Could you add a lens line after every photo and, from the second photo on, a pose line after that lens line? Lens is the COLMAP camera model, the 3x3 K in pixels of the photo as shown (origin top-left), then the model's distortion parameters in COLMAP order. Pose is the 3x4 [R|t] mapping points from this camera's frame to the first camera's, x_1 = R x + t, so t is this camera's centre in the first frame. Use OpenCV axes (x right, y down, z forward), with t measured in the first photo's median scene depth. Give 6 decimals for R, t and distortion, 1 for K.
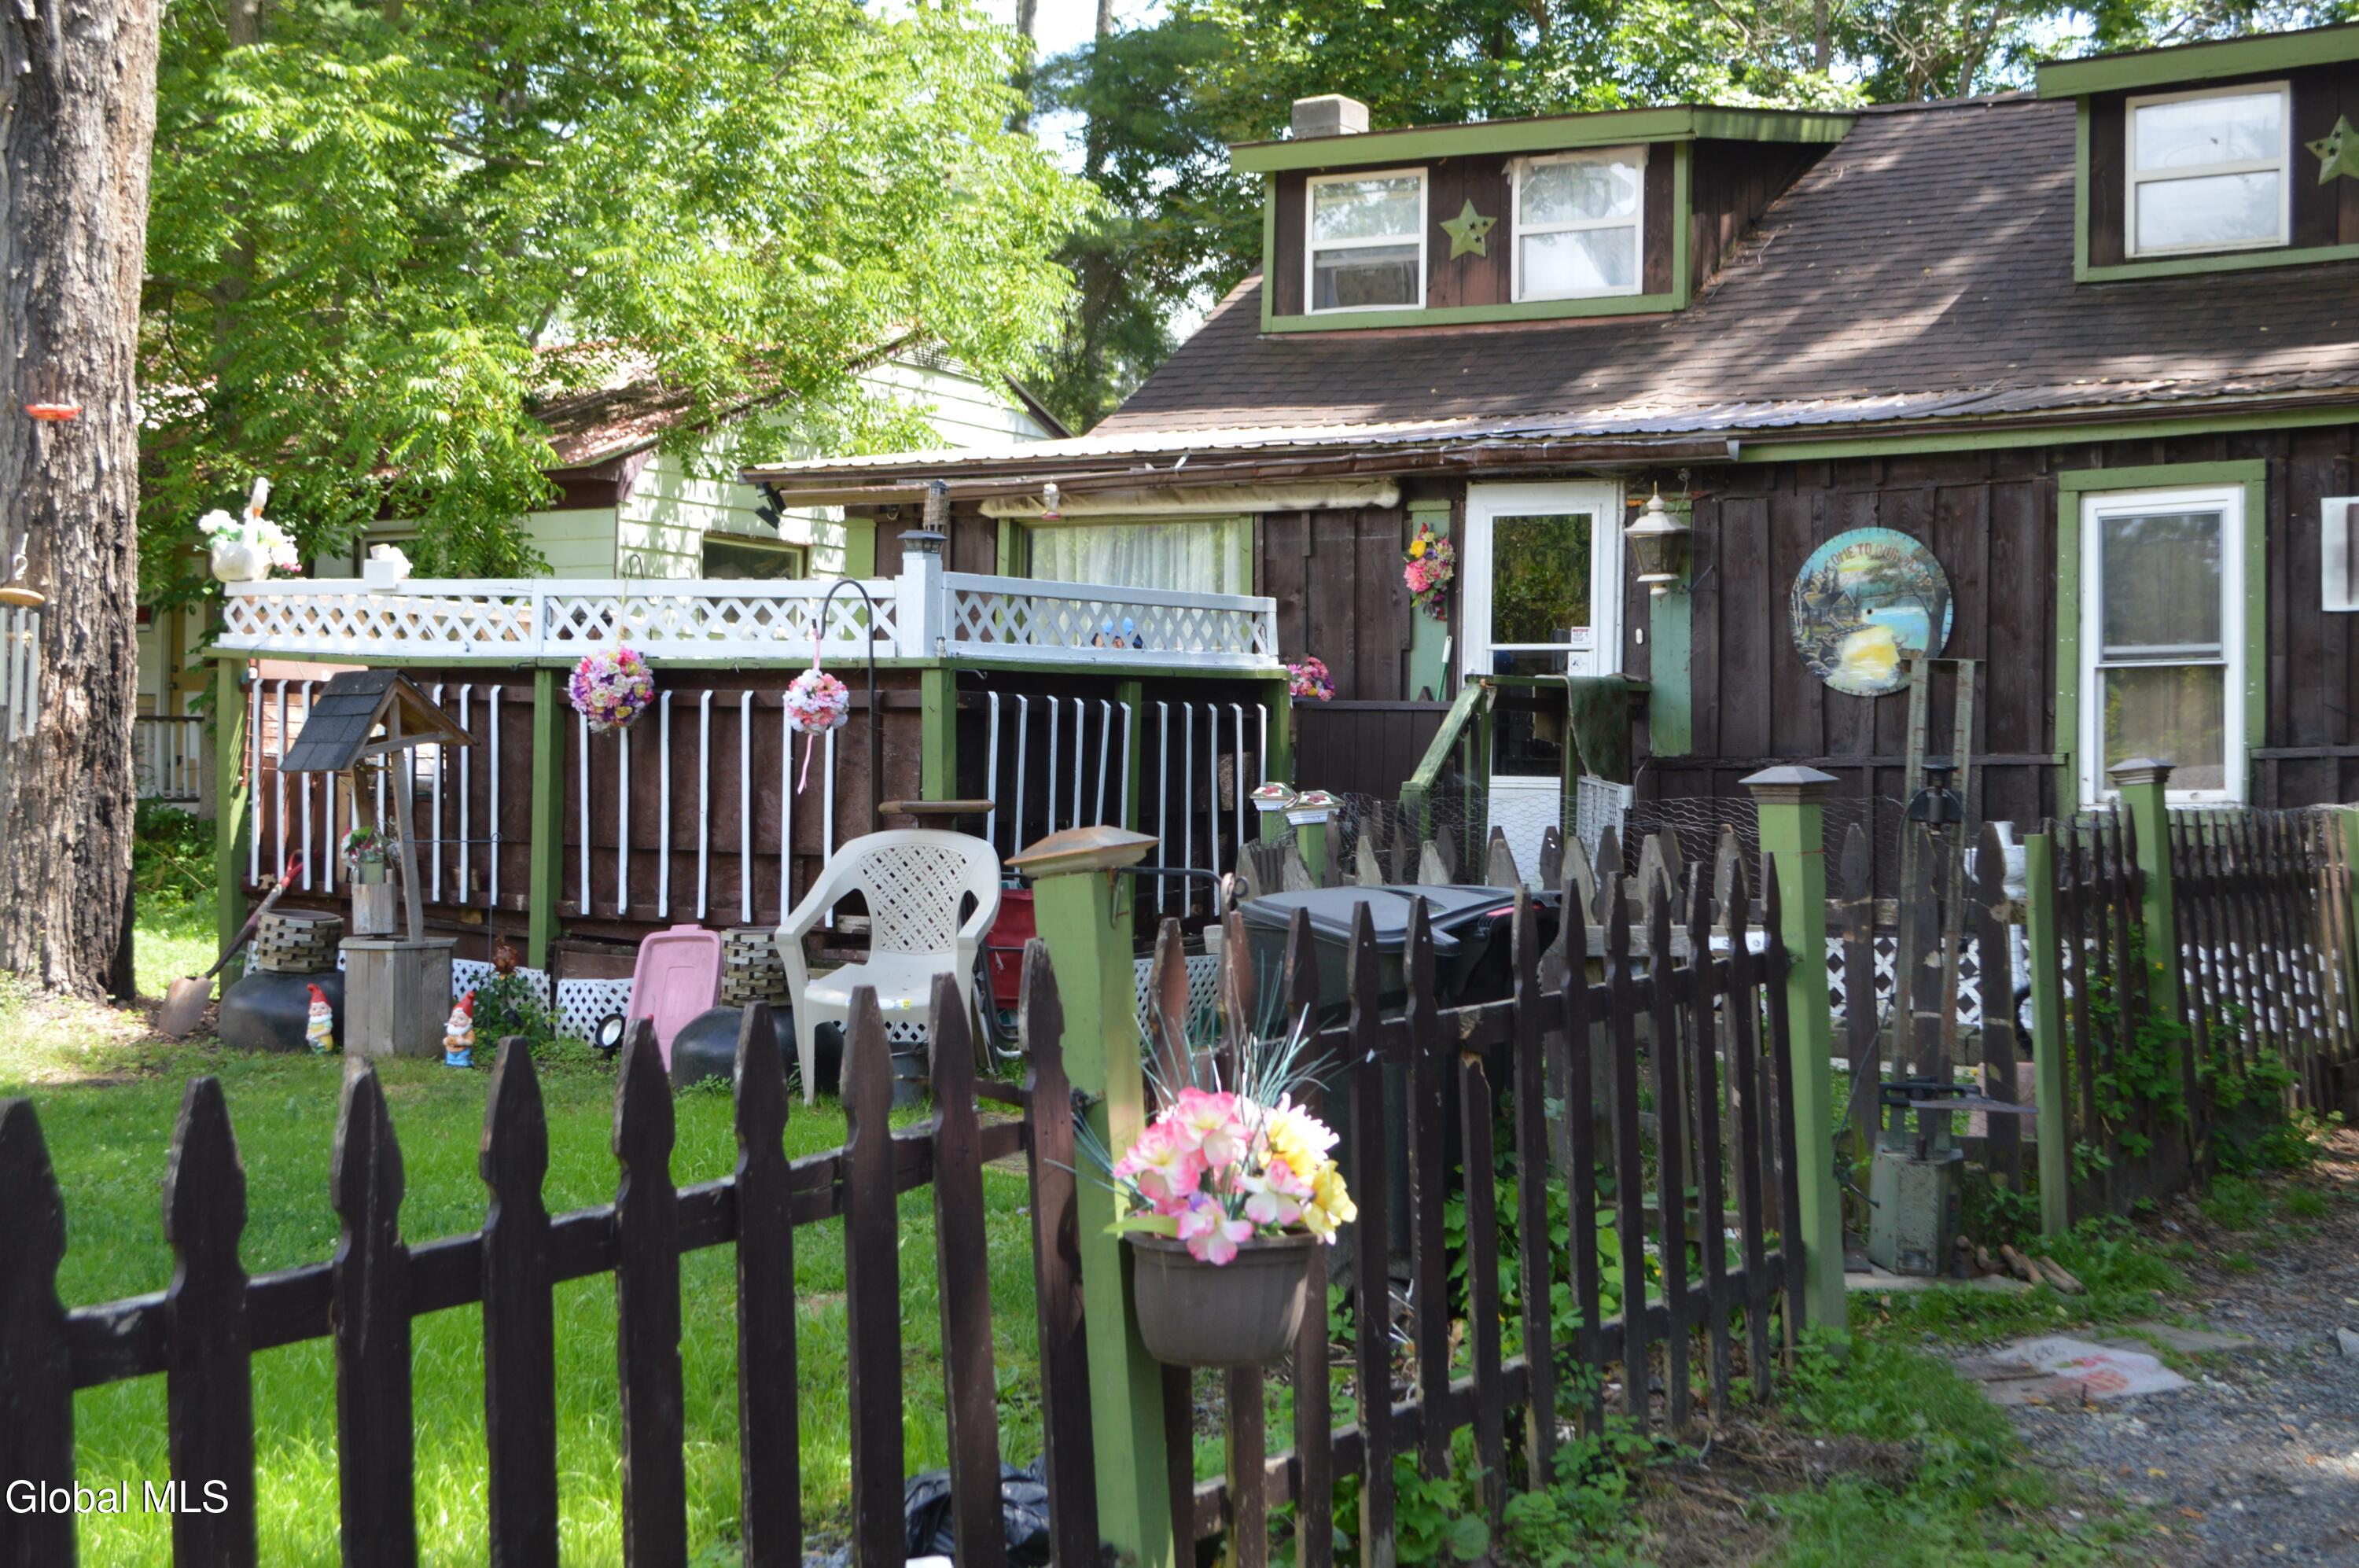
lens RADIAL K [[2929.3, 0, 1183.1], [0, 2929.3, 697.9], [0, 0, 1]] dist [-0.018467, 0.000000]
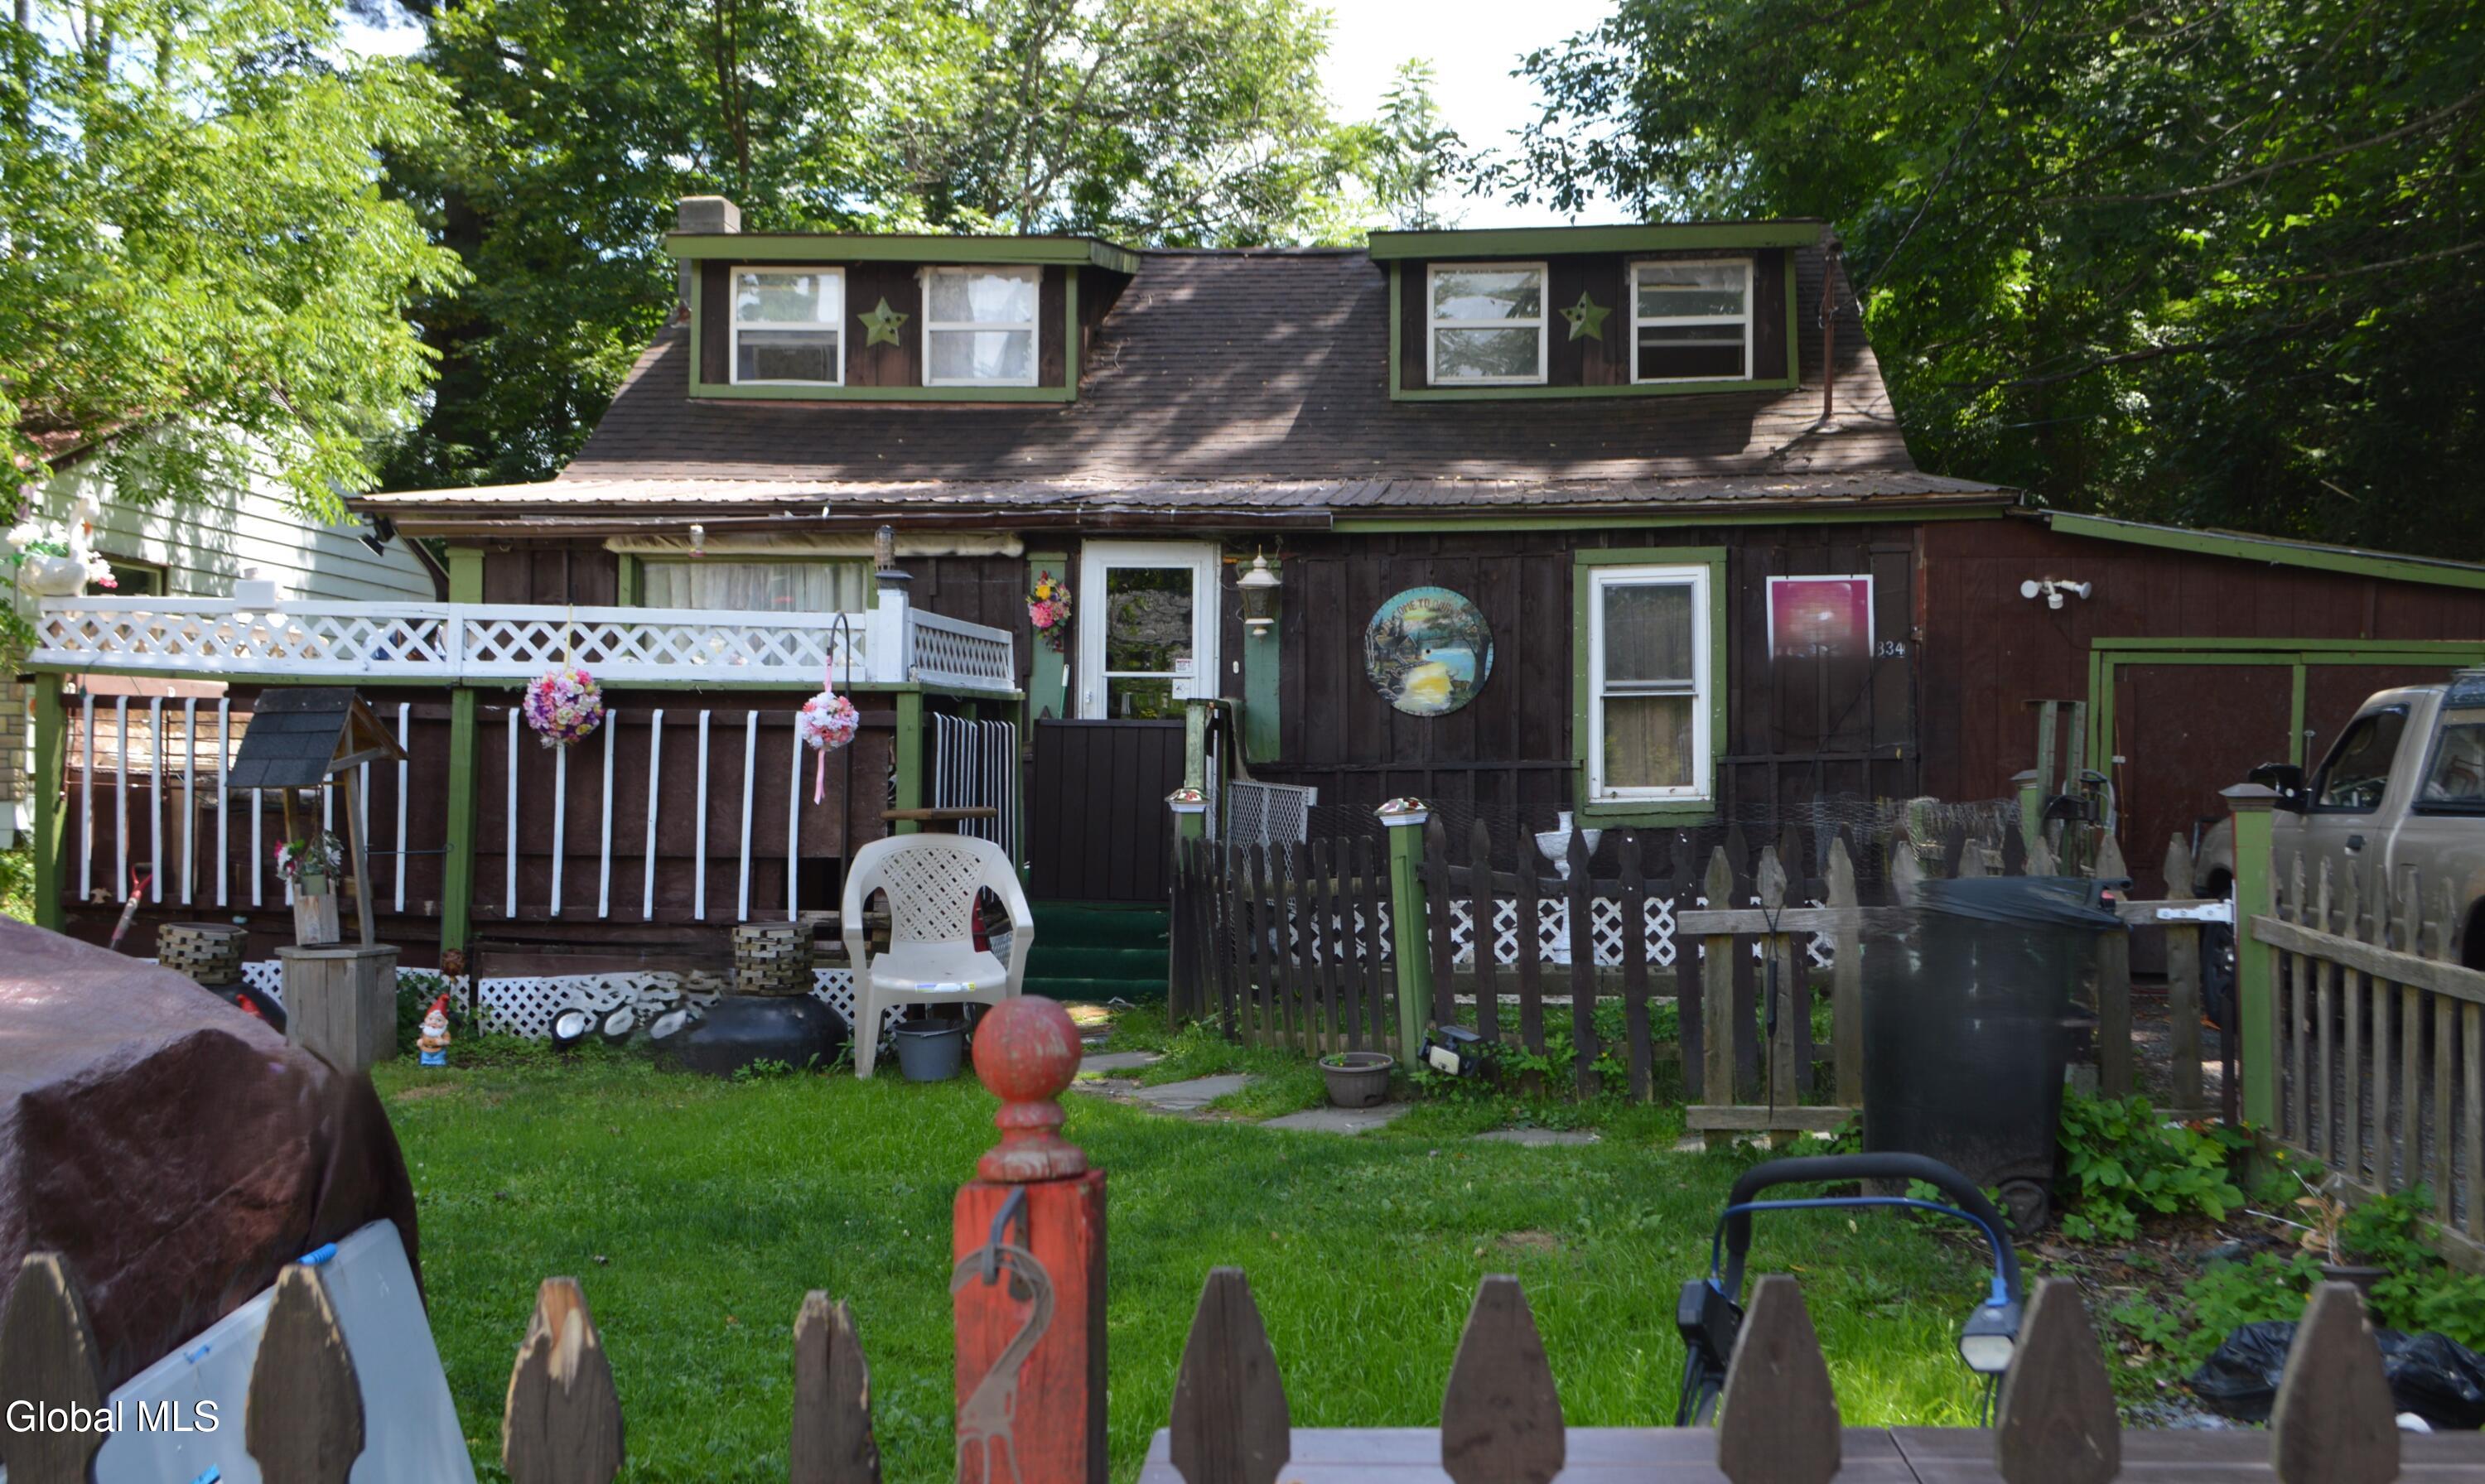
lens RADIAL K [[2357.2, 0, 1238.1], [0, 2357.2, 784.0], [0, 0, 1]] dist [-0.015917, 0.000000]
pose [[0.894602, -0.009016, 0.446774, -0.311038], [-0.005706, 0.999484, 0.031596, -0.003215], [-0.446828, -0.030815, 0.894089, 0.098815]]
